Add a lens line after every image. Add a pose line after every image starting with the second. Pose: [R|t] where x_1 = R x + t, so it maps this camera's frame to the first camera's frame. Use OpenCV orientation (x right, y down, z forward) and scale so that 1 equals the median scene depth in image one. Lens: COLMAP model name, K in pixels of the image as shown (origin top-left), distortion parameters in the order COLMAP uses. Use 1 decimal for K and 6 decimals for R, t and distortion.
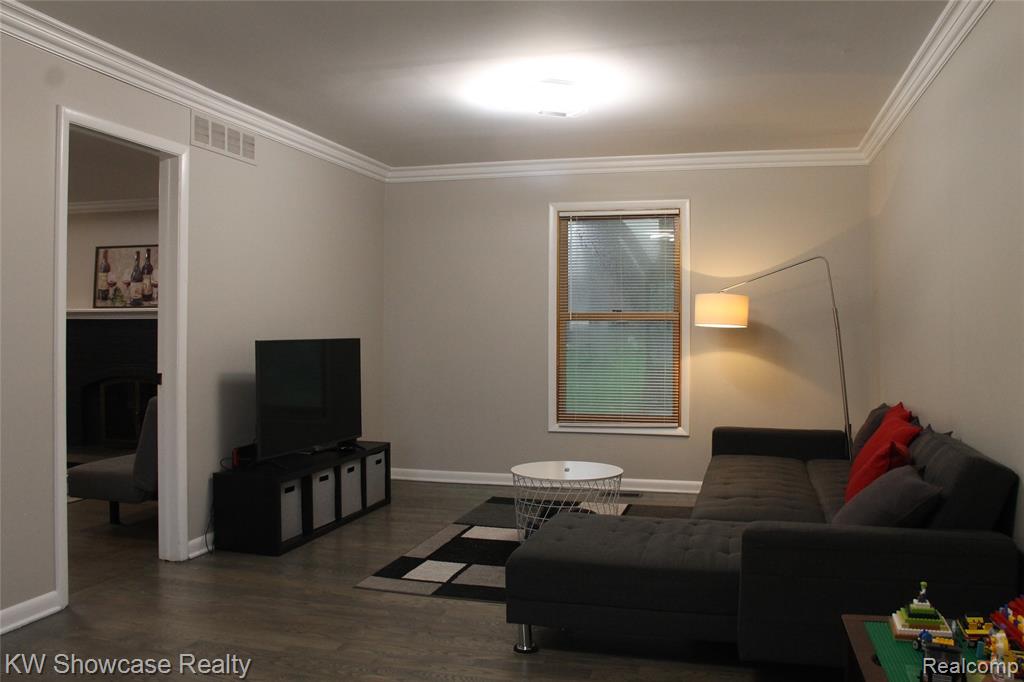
lens RADIAL K [[873.9, 0, 516.2], [0, 873.9, 337.9], [0, 0, 1]] dist [-0.185298, 0.163938]
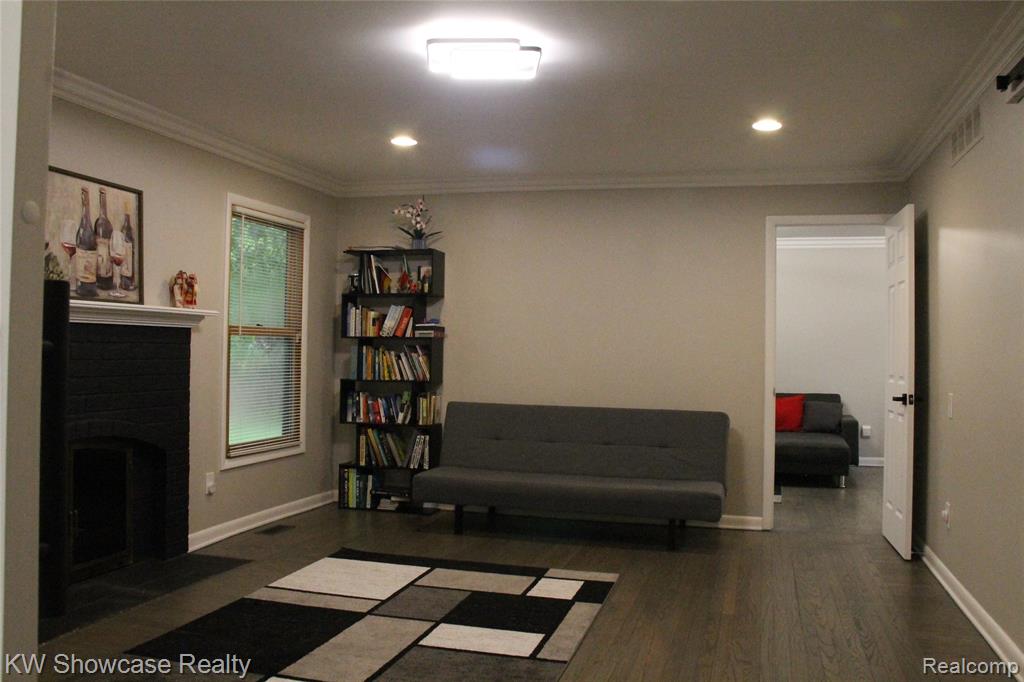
lens RADIAL K [[870.1, 0, 516.7], [0, 870.1, 337.1], [0, 0, 1]] dist [-0.186828, 0.158610]
pose [[-0.003814, 0.014119, 0.999893, -0.939681], [-0.000460, 0.999900, -0.014121, -0.006942], [-0.999993, -0.000514, -0.003807, 0.742042]]
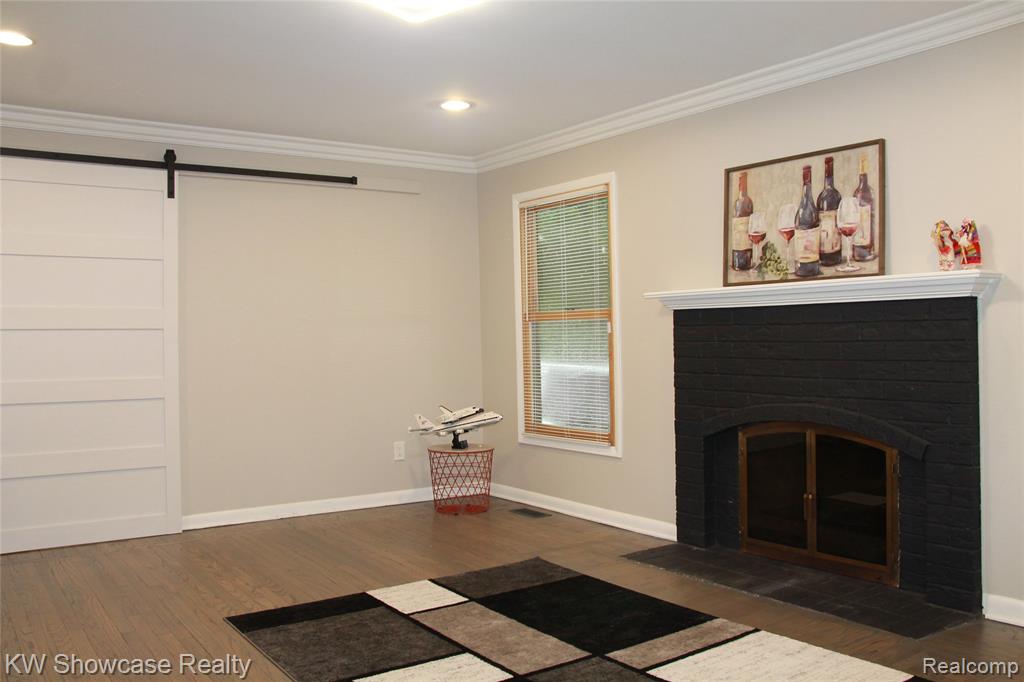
lens RADIAL K [[873.9, 0, 516.2], [0, 873.9, 337.9], [0, 0, 1]] dist [-0.185298, 0.163938]
pose [[0.769431, -0.013757, -0.638582, -0.261477], [0.012962, 0.999898, -0.005924, -0.002014], [0.638599, -0.003719, 0.769531, 0.509350]]
